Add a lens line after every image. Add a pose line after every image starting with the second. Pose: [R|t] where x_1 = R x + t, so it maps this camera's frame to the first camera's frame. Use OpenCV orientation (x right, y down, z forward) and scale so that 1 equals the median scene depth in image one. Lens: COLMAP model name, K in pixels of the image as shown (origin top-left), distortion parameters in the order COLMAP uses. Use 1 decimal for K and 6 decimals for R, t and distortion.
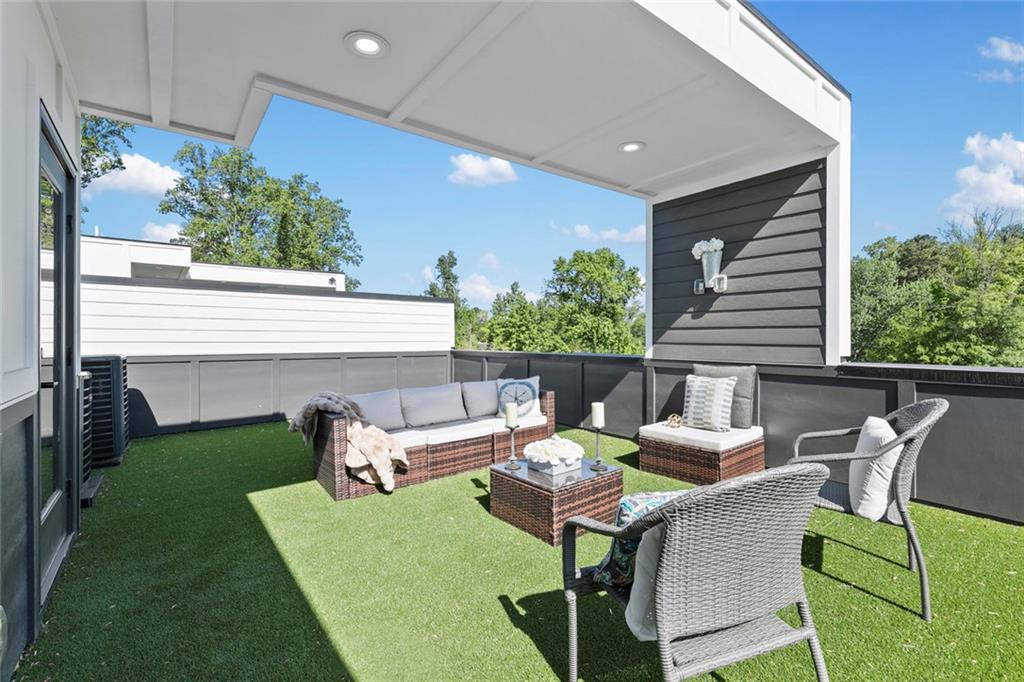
lens RADIAL K [[460.2, 0, 513.1], [0, 460.2, 332.3], [0, 0, 1]] dist [0.013320, 0.000042]
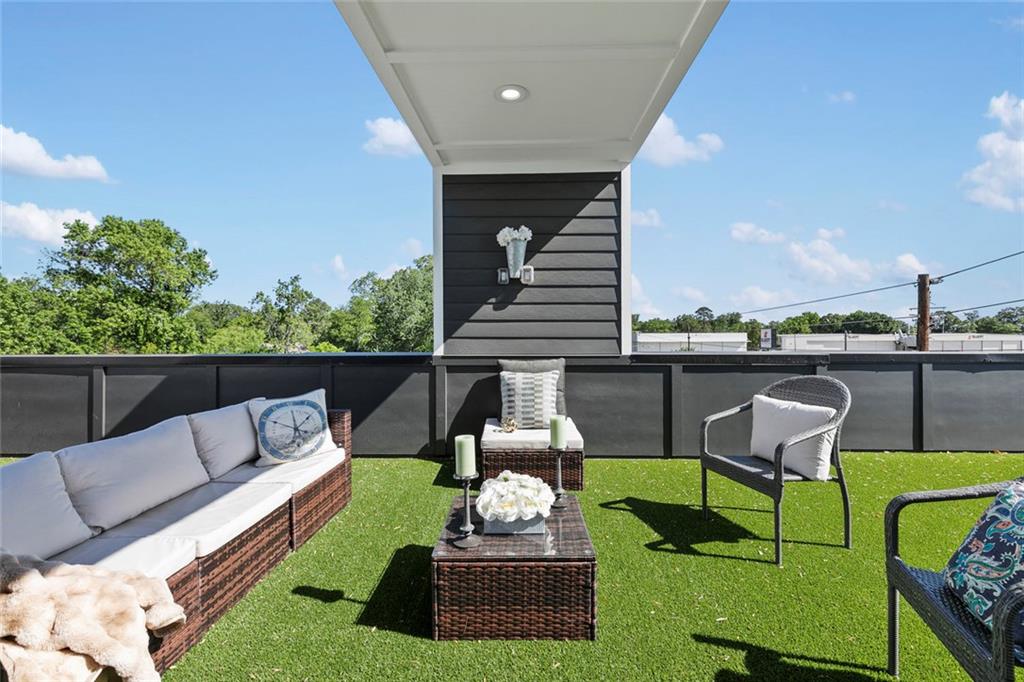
lens RADIAL K [[460.2, 0, 513.1], [0, 460.2, 332.3], [0, 0, 1]] dist [0.013320, 0.000042]
pose [[0.635288, -0.000545, 0.772275, -0.289634], [-0.005186, 0.999974, 0.004972, 0.009027], [-0.772258, -0.007163, 0.635269, 0.383150]]
